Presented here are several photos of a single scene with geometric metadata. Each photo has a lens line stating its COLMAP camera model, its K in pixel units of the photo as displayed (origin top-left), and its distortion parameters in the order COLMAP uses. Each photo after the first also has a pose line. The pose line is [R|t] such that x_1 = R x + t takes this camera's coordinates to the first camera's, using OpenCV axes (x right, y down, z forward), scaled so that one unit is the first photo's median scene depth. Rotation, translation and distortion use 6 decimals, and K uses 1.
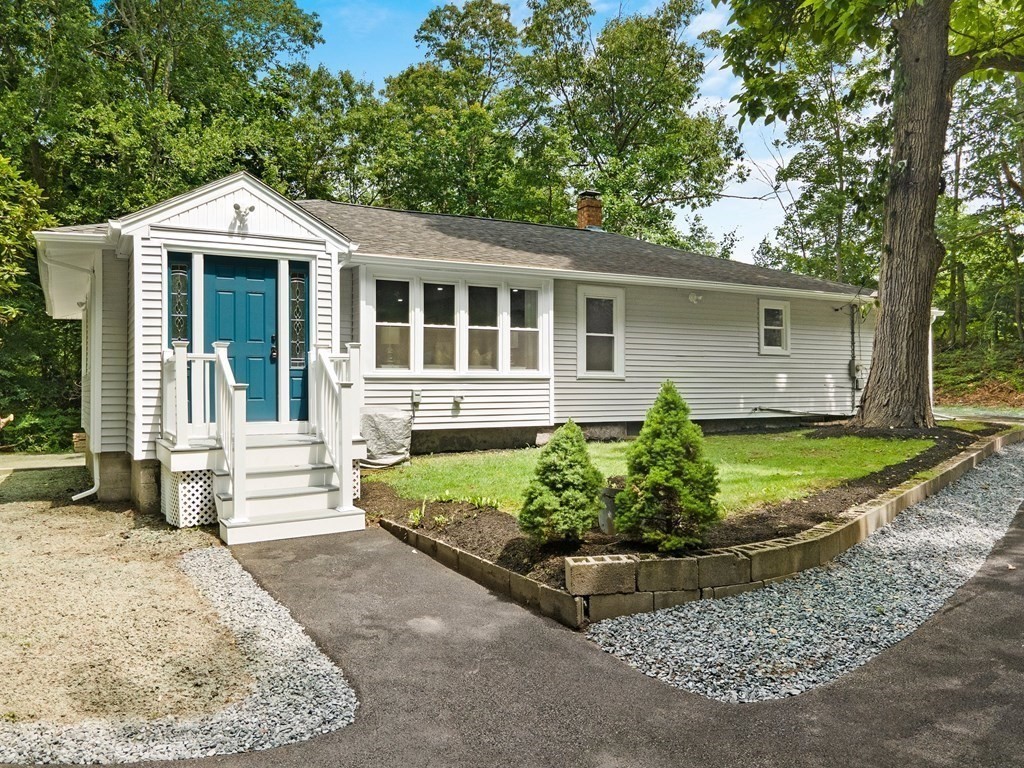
lens RADIAL K [[736.9, 0, 512.0], [0, 736.9, 384.0], [0, 0, 1]] dist [0.000979, -0.001260]
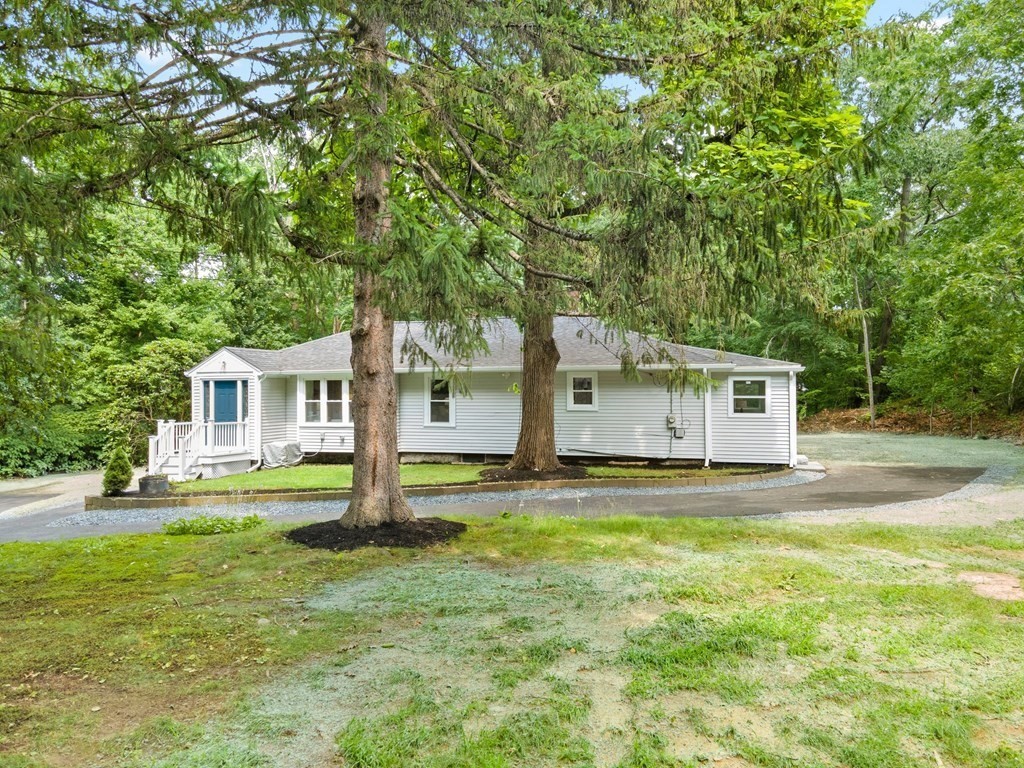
lens RADIAL K [[736.9, 0, 512.0], [0, 736.9, 384.0], [0, 0, 1]] dist [0.000979, -0.001260]
pose [[0.700578, -0.021974, -0.713237, 1.716731], [-0.003821, 0.999396, -0.034544, -0.056774], [0.713565, 0.026926, 0.700071, -0.080431]]
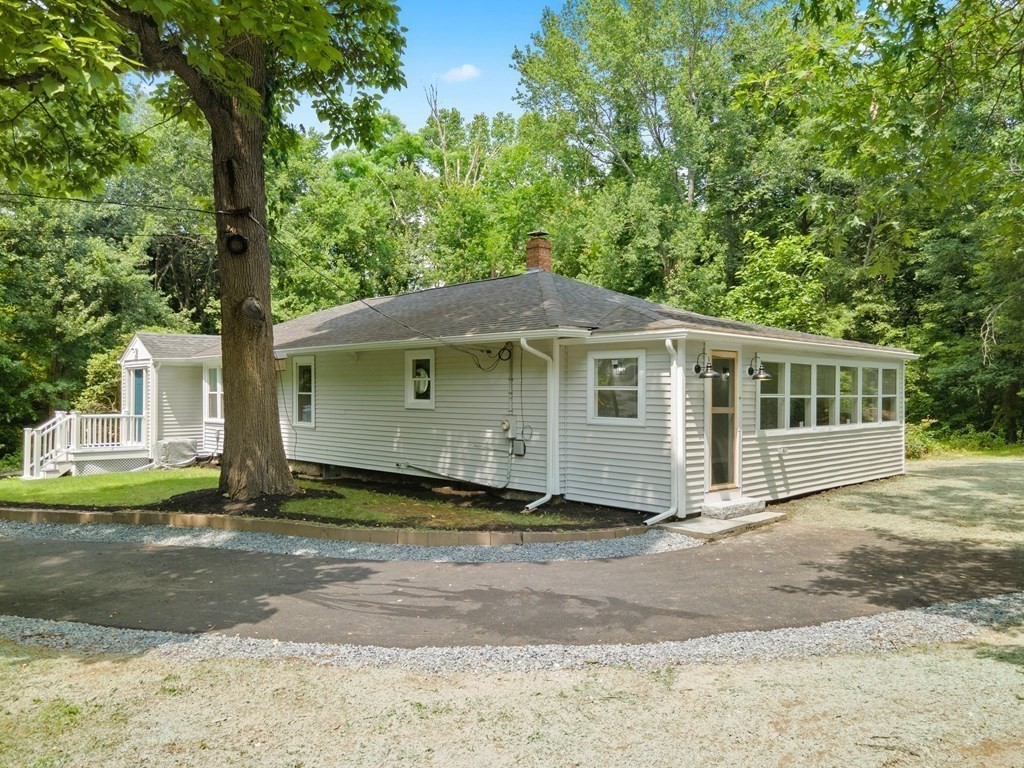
lens RADIAL K [[736.9, 0, 512.0], [0, 736.9, 384.0], [0, 0, 1]] dist [0.000979, -0.001260]
pose [[0.260439, -0.015669, -0.965363, 1.767426], [-0.011567, 0.999746, -0.019348, -0.074131], [0.965421, 0.016205, 0.260191, 1.203016]]
